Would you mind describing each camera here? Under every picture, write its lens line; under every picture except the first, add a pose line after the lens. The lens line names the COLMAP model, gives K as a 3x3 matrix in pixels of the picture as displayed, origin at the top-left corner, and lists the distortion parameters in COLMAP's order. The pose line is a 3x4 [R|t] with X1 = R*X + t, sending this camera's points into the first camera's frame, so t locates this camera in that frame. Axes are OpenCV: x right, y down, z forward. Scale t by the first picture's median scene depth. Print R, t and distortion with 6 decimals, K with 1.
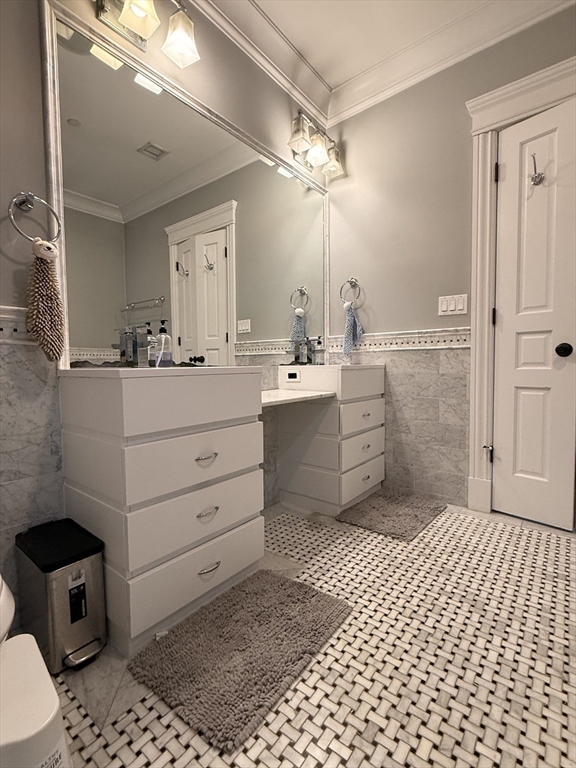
lens RADIAL K [[361.8, 0, 288.6], [0, 361.8, 383.6], [0, 0, 1]] dist [0.000181, -0.000197]
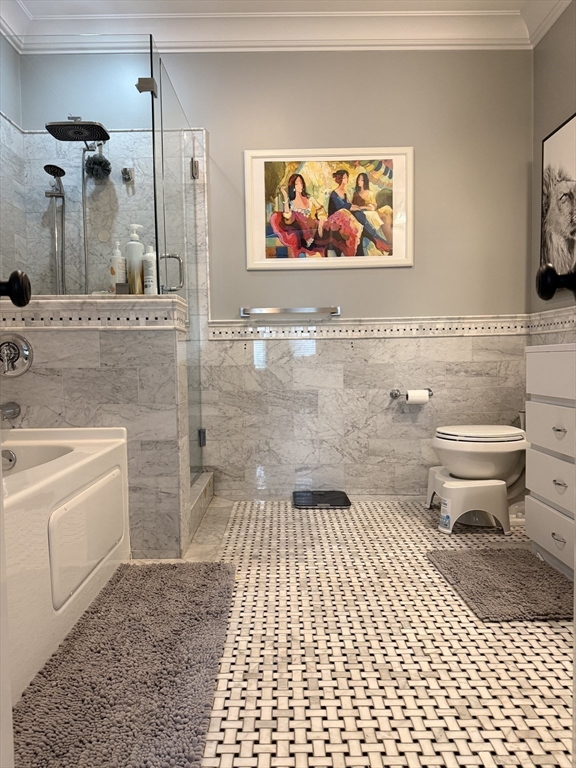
lens RADIAL K [[541.8, 0, 285.5], [0, 541.8, 384.1], [0, 0, 1]] dist [0.029523, -0.026846]
pose [[-0.784132, 0.051759, -0.618431, 1.520904], [-0.008477, 0.995530, 0.094068, -0.079566], [0.620536, 0.079004, -0.780188, 1.923907]]
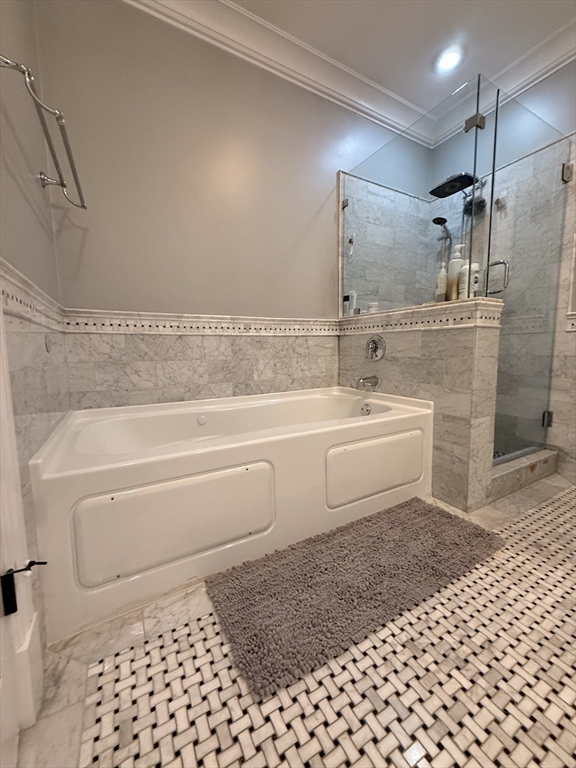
lens RADIAL K [[309.3, 0, 291.2], [0, 309.3, 380.9], [0, 0, 1]] dist [0.003163, 0.000266]
pose [[-0.925765, -0.015279, 0.377791, 0.842458], [0.042525, 0.988636, 0.144188, -0.084967], [-0.375701, 0.149550, -0.914595, 1.683061]]
